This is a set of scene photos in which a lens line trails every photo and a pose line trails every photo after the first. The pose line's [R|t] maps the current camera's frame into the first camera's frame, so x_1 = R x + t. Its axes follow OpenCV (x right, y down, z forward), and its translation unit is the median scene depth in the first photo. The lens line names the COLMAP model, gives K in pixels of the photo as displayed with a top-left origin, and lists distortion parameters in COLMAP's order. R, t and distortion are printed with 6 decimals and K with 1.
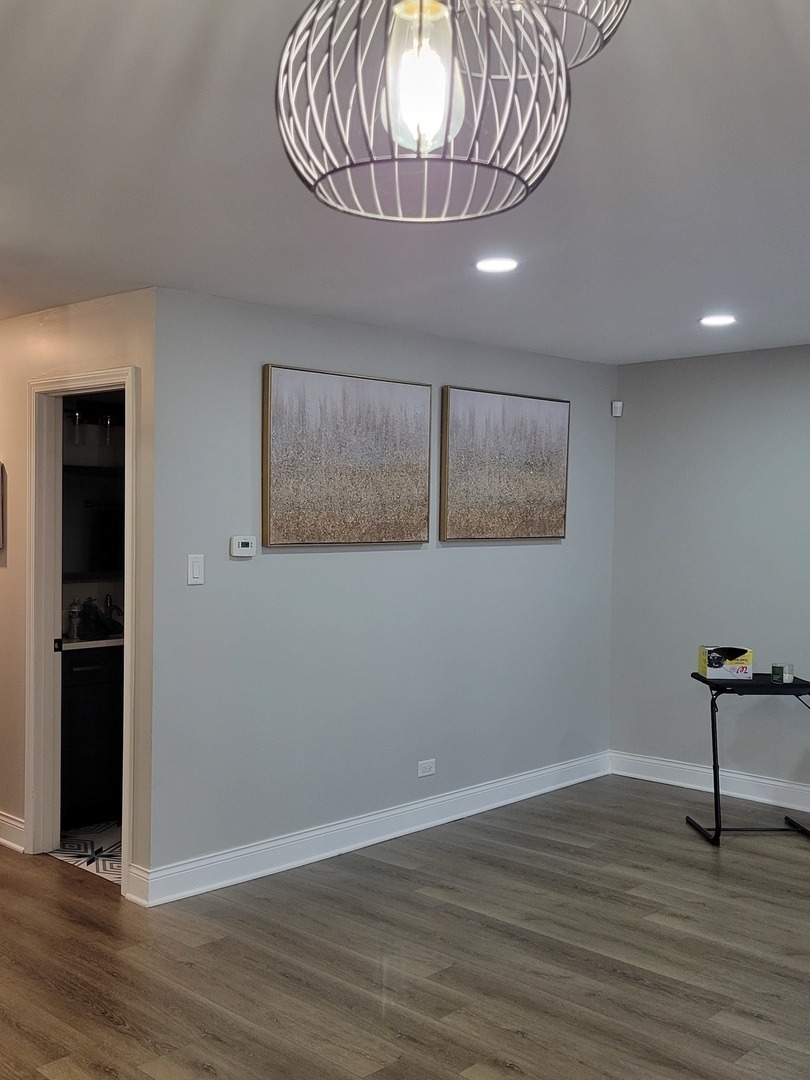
lens RADIAL K [[1101.9, 0, 400.6], [0, 1101.9, 540.2], [0, 0, 1]] dist [0.087165, 0.000000]
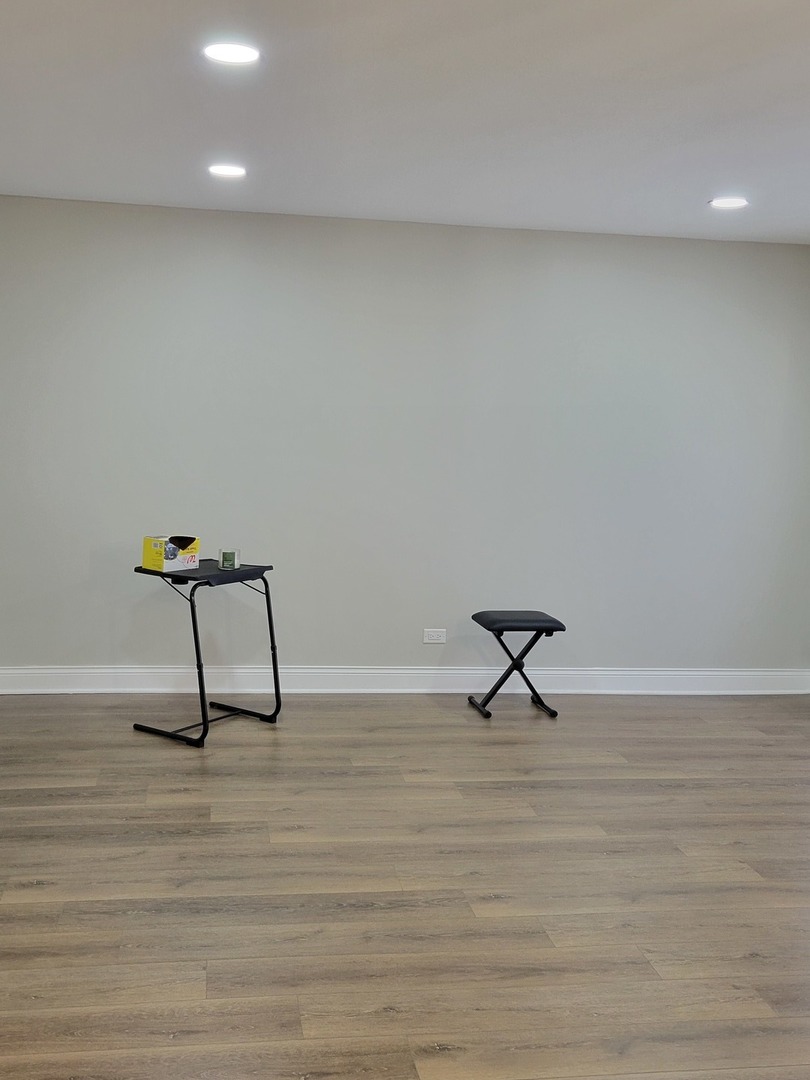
lens RADIAL K [[1101.9, 0, 403.7], [0, 1101.9, 538.3], [0, 0, 1]] dist [0.087165, 0.000000]
pose [[0.626076, -0.074529, 0.776192, -0.363212], [-0.018212, 0.993753, 0.110109, -0.007647], [-0.779549, -0.083073, 0.620807, 0.343500]]
